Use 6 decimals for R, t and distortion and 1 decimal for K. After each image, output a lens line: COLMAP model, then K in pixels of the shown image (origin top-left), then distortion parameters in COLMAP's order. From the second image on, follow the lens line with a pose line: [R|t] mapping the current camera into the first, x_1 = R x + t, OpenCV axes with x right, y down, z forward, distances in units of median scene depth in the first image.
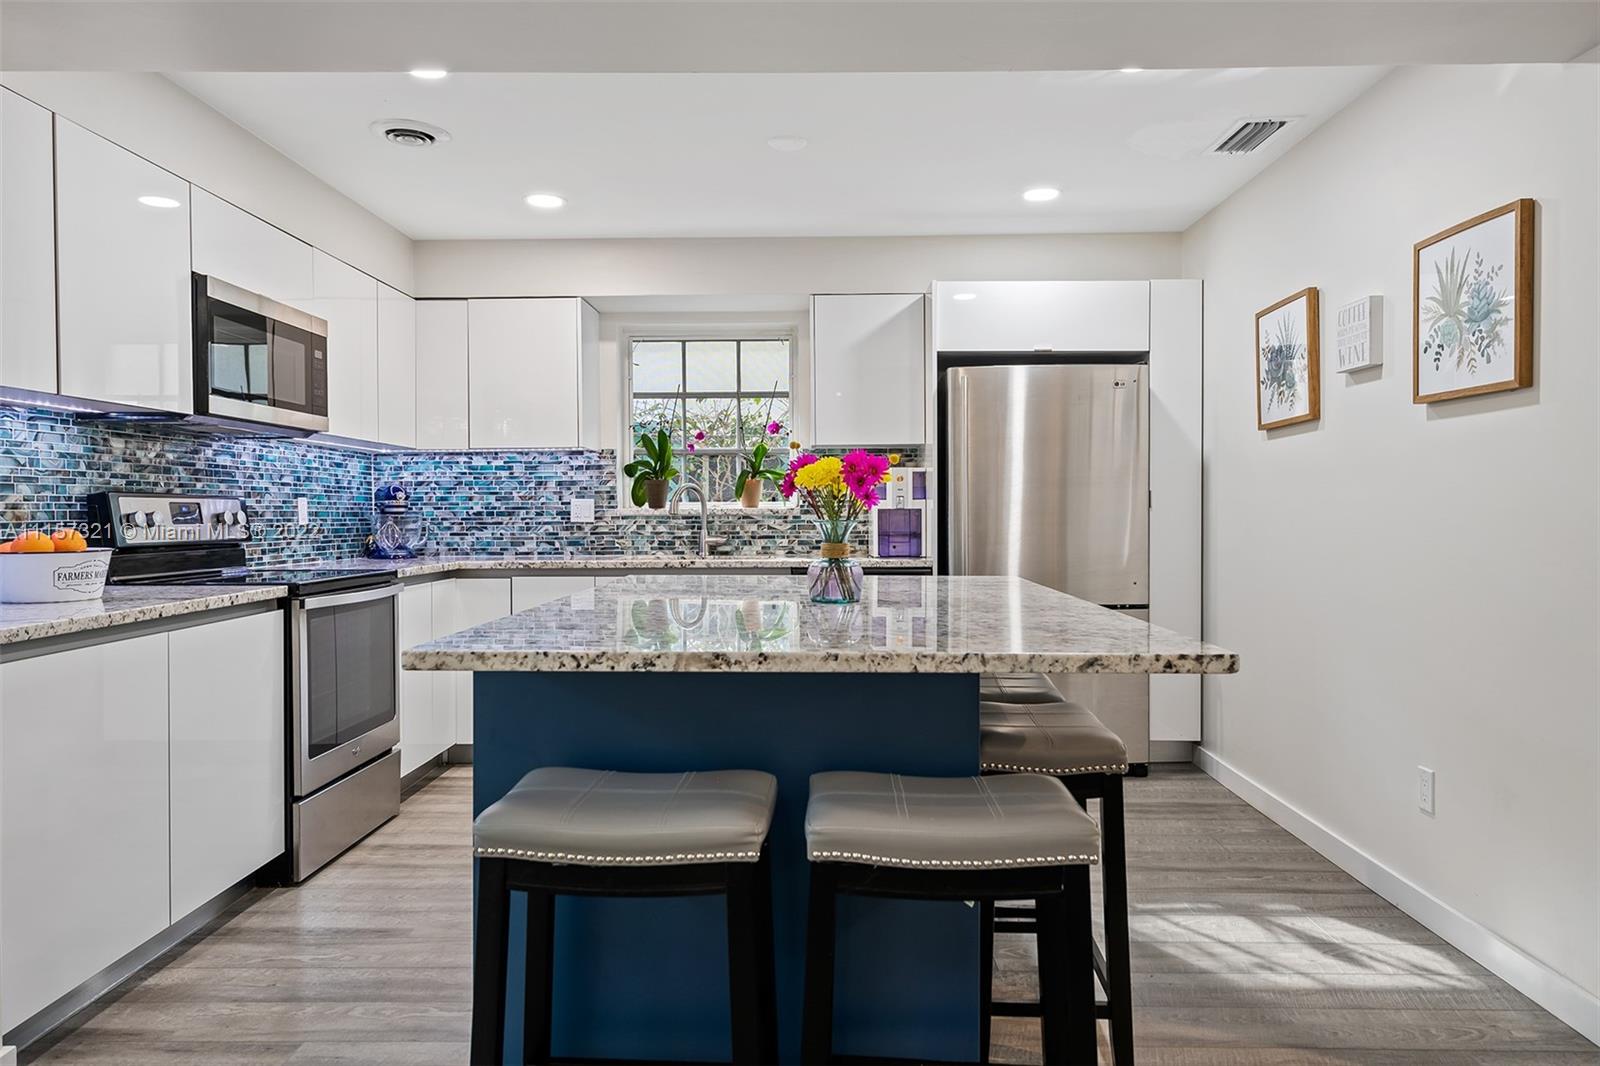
lens RADIAL K [[1057.3, 0, 800.0], [0, 1057.3, 533.0], [0, 0, 1]] dist [0.012477, -0.002861]
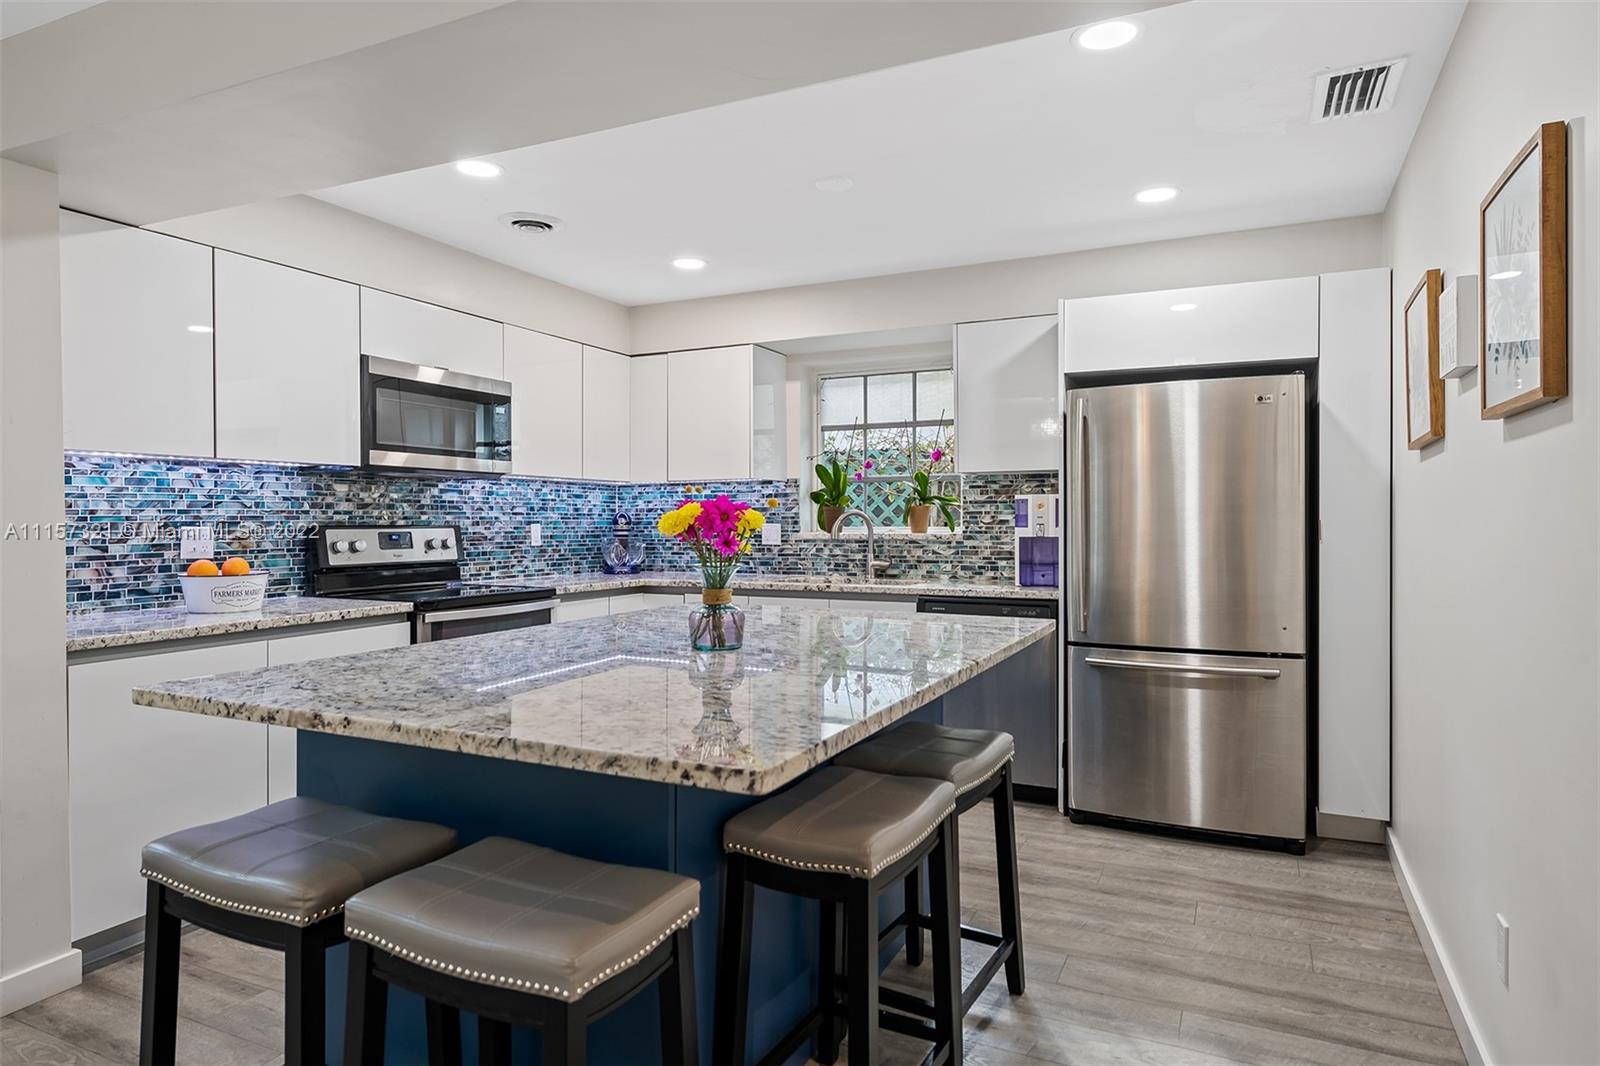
lens RADIAL K [[938.4, 0, 800.6], [0, 938.4, 528.4], [0, 0, 1]] dist [0.021989, -0.018489]
pose [[0.909231, 0.006141, -0.416246, 0.266785], [-0.010170, 0.999920, -0.007463, -0.023267], [0.416167, 0.011018, 0.909221, 0.132606]]
